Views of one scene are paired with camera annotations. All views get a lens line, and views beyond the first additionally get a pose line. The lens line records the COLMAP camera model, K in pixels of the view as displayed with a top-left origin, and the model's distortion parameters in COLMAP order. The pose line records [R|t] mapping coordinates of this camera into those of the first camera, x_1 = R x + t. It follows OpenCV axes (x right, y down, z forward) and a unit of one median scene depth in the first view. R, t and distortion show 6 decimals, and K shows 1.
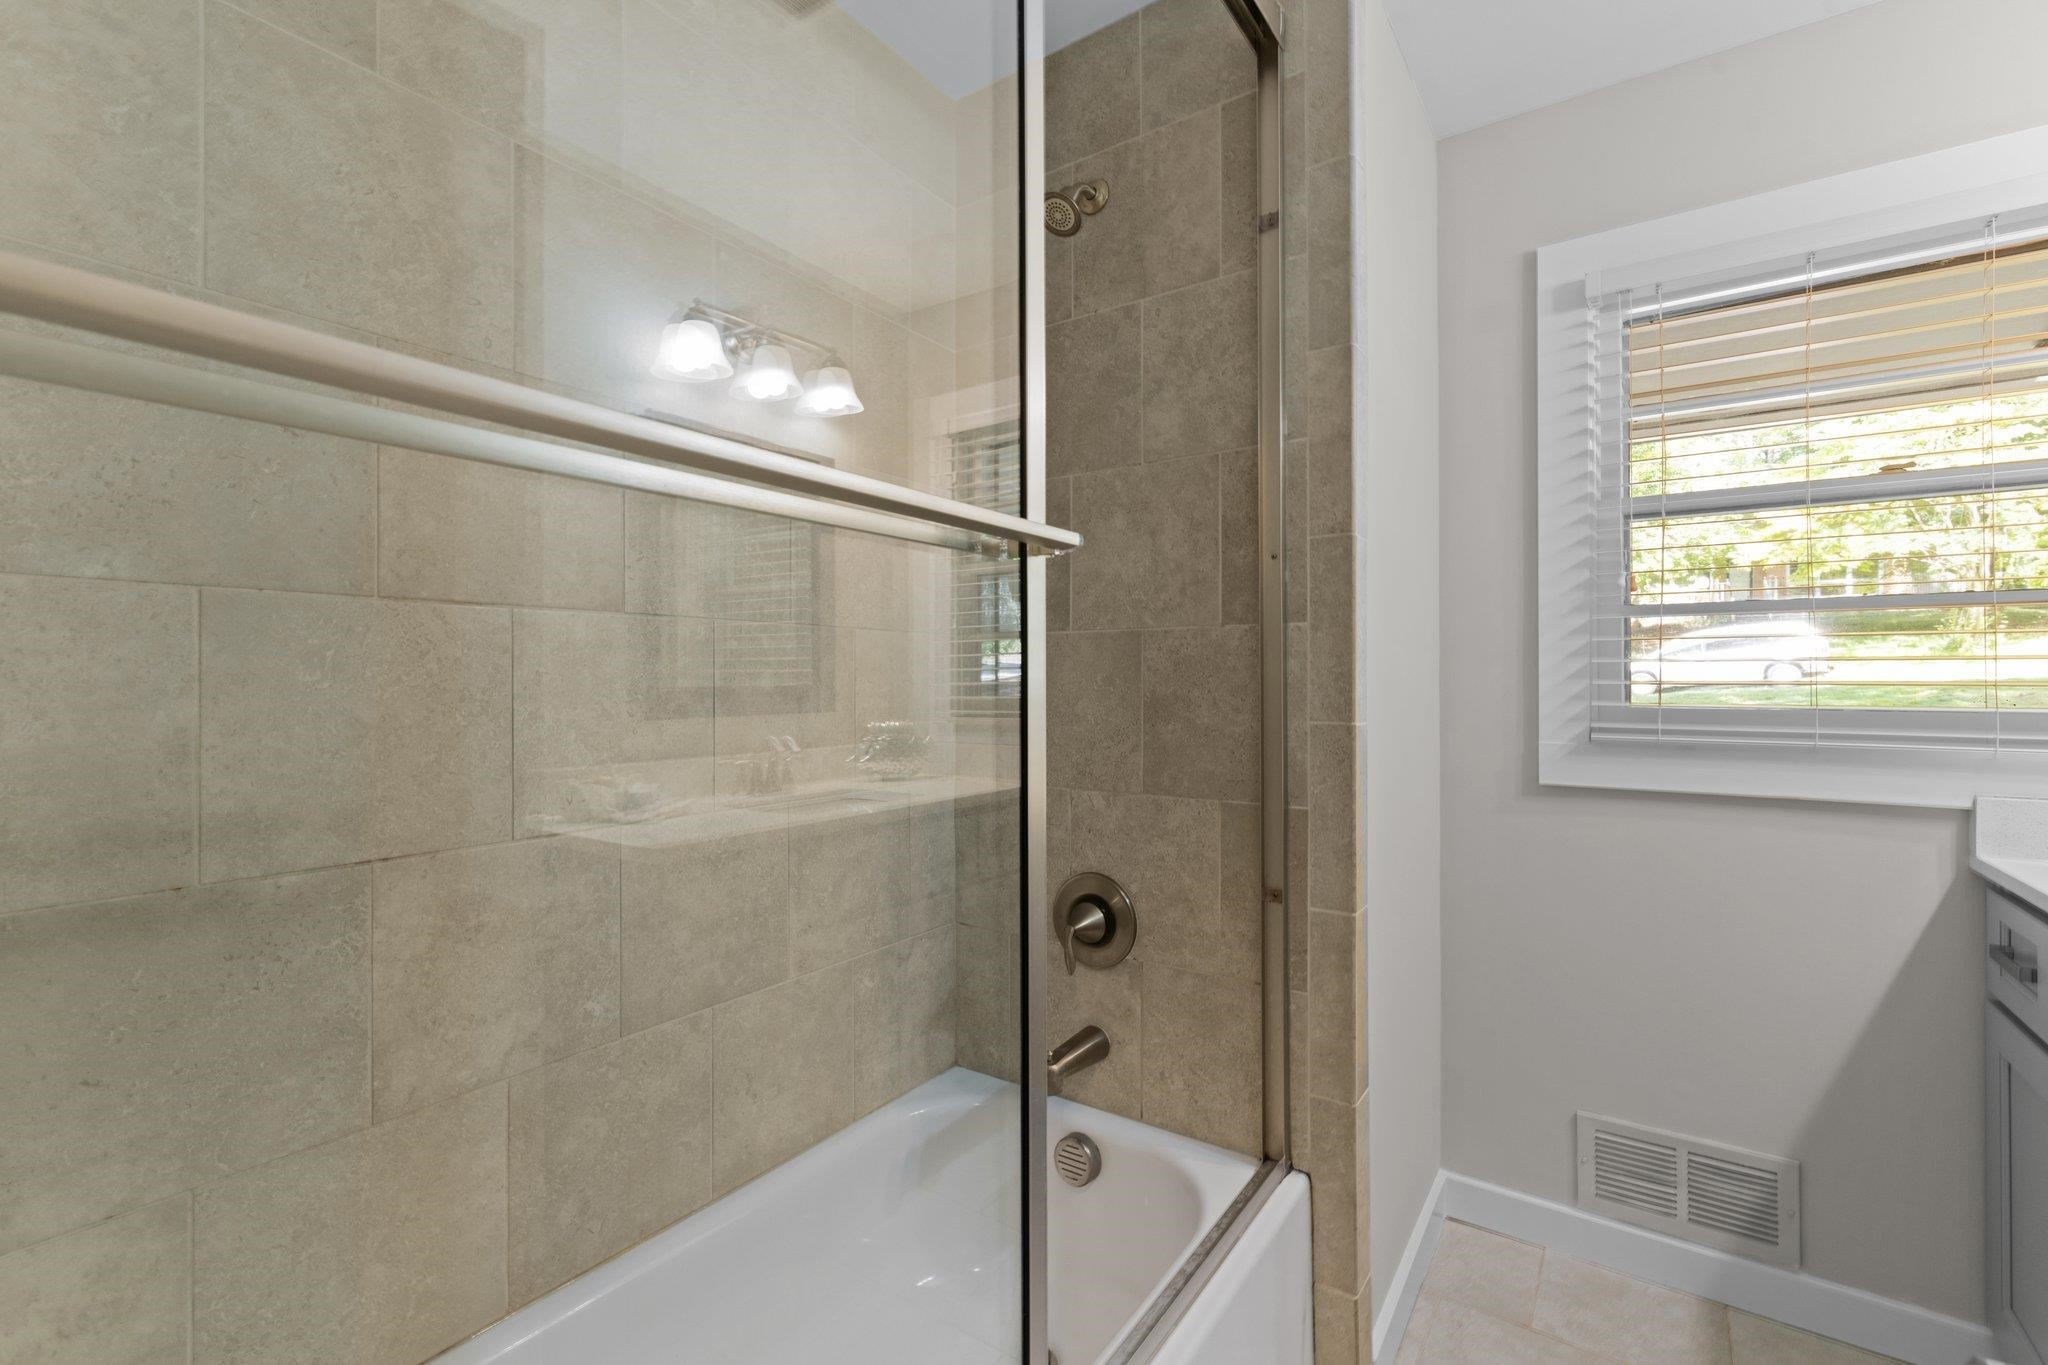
lens RADIAL K [[888.3, 0, 1018.2], [0, 888.3, 680.5], [0, 0, 1]] dist [-0.000537, 0.000122]
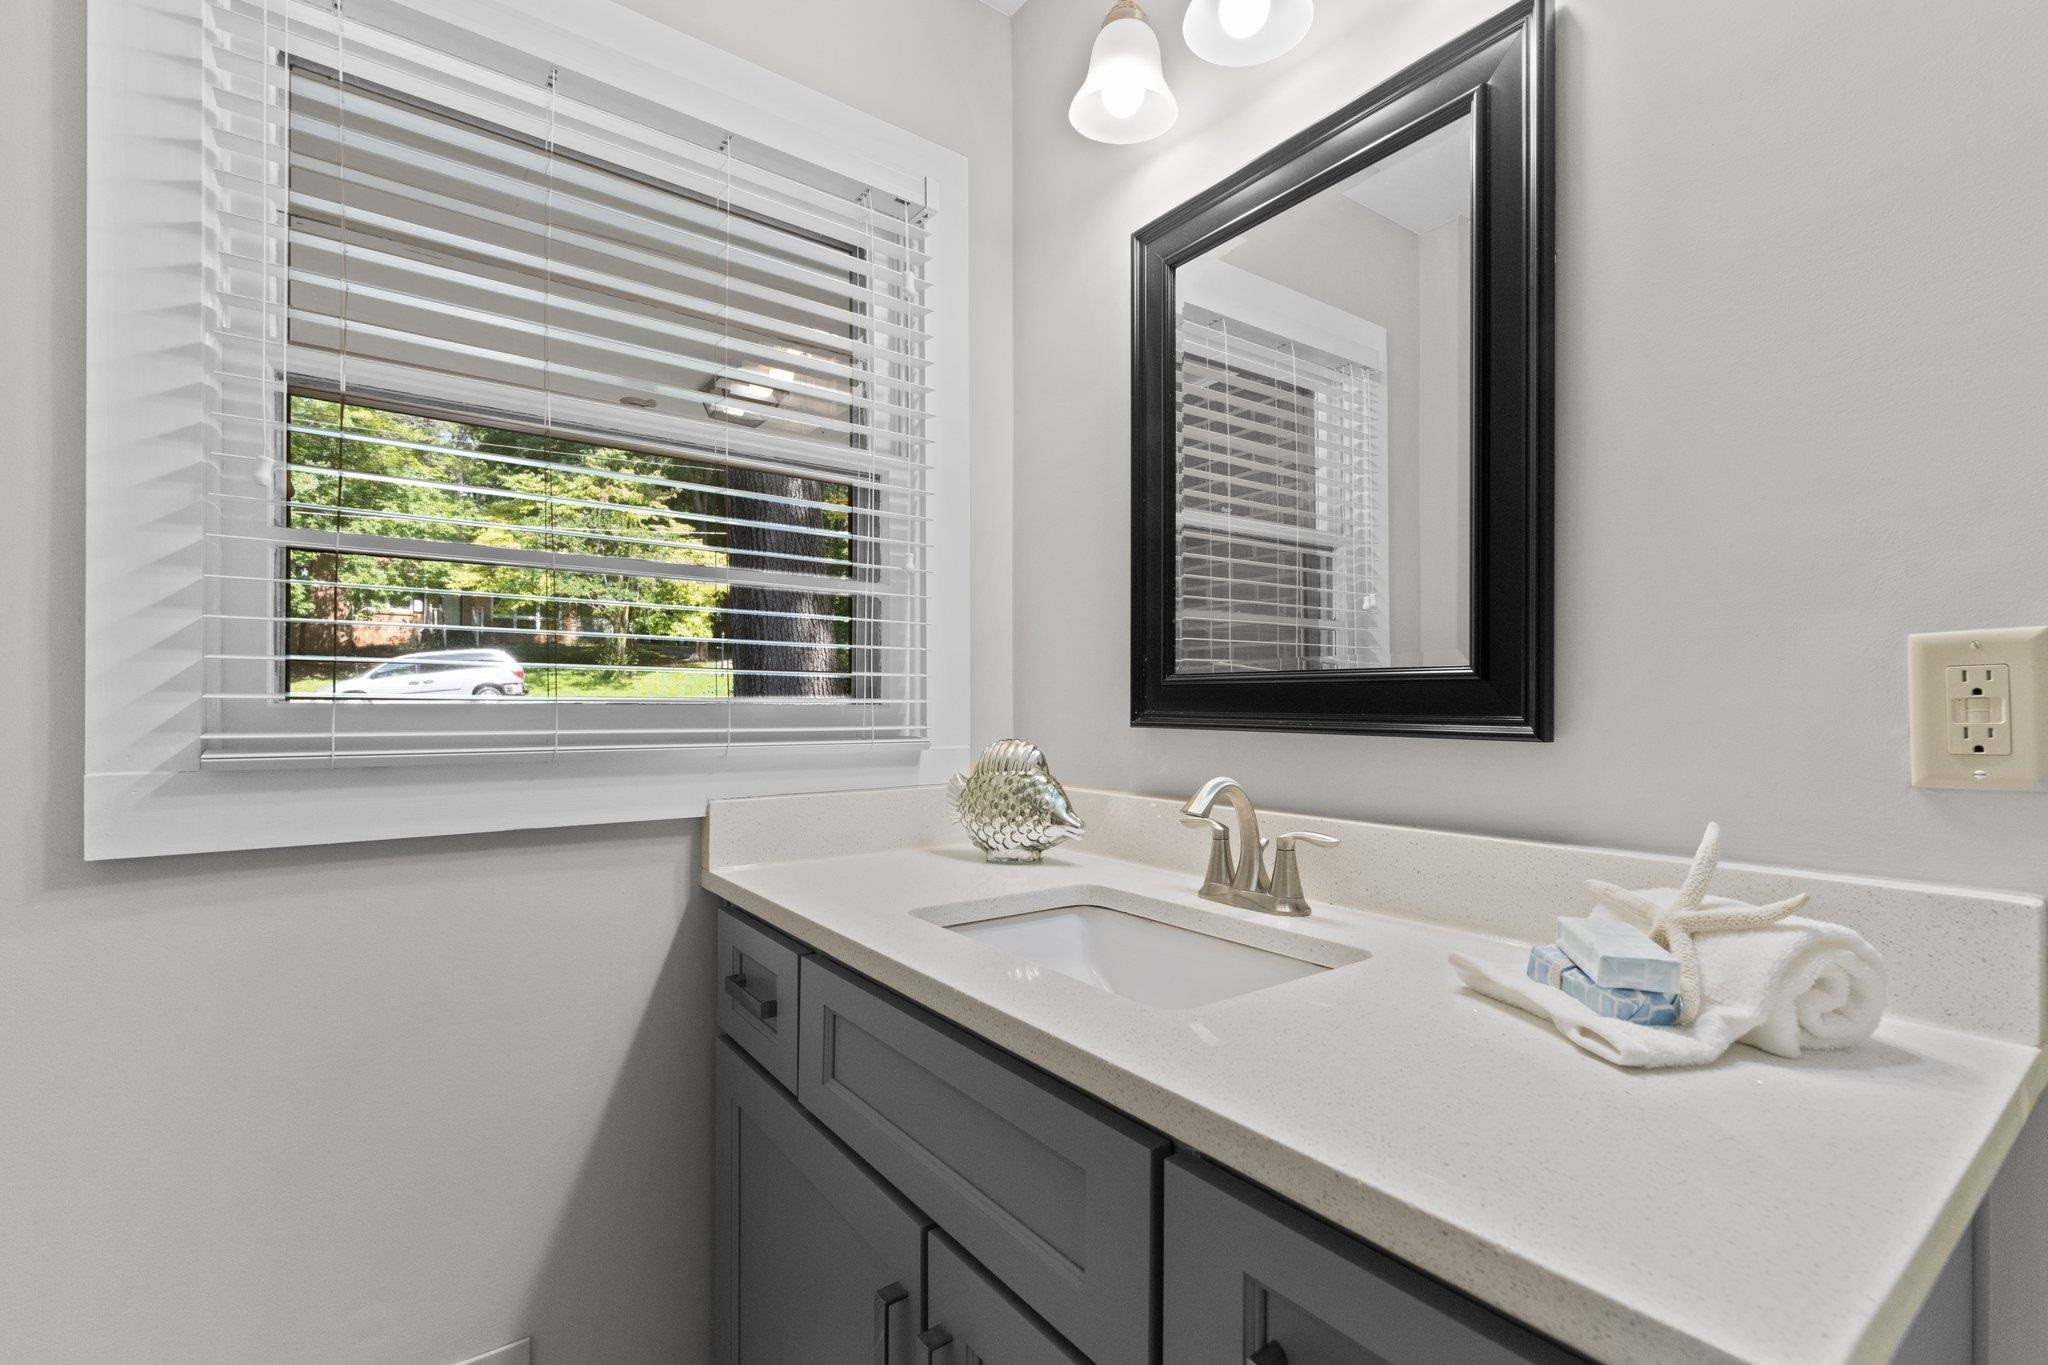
lens RADIAL K [[888.3, 0, 1011.0], [0, 888.3, 701.8], [0, 0, 1]] dist [-0.000537, 0.000122]
pose [[0.319509, 0.006765, 0.947559, 0.306879], [-0.001906, 0.999977, -0.006497, 0.032883], [-0.947581, 0.000269, 0.319515, 0.384771]]
